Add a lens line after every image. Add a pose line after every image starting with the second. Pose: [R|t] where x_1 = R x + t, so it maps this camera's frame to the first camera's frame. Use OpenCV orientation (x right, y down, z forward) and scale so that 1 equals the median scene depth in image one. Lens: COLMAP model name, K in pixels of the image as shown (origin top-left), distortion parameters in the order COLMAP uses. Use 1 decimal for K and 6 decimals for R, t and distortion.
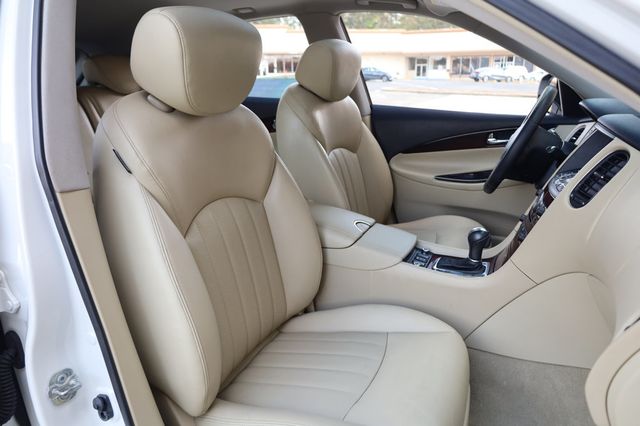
lens RADIAL K [[441.6, 0, 320.0], [0, 441.6, 213.0], [0, 0, 1]] dist [0.000438, 0.001353]
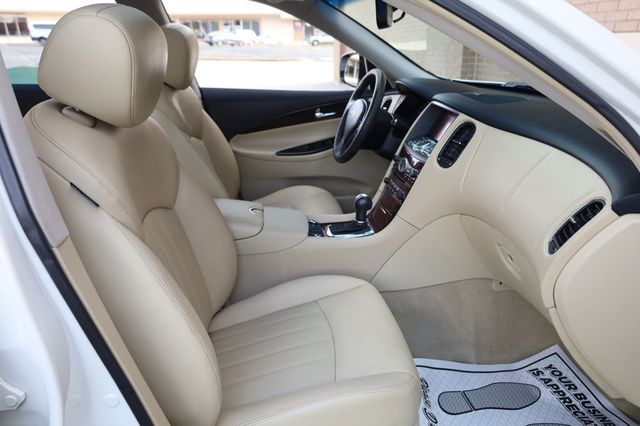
lens RADIAL K [[441.6, 0, 320.0], [0, 441.6, 213.0], [0, 0, 1]] dist [0.000438, 0.001353]
pose [[0.845206, -0.198768, 0.496103, -0.225145], [0.161682, 0.979866, 0.117135, -0.049758], [-0.509397, -0.018792, 0.860326, 0.017784]]
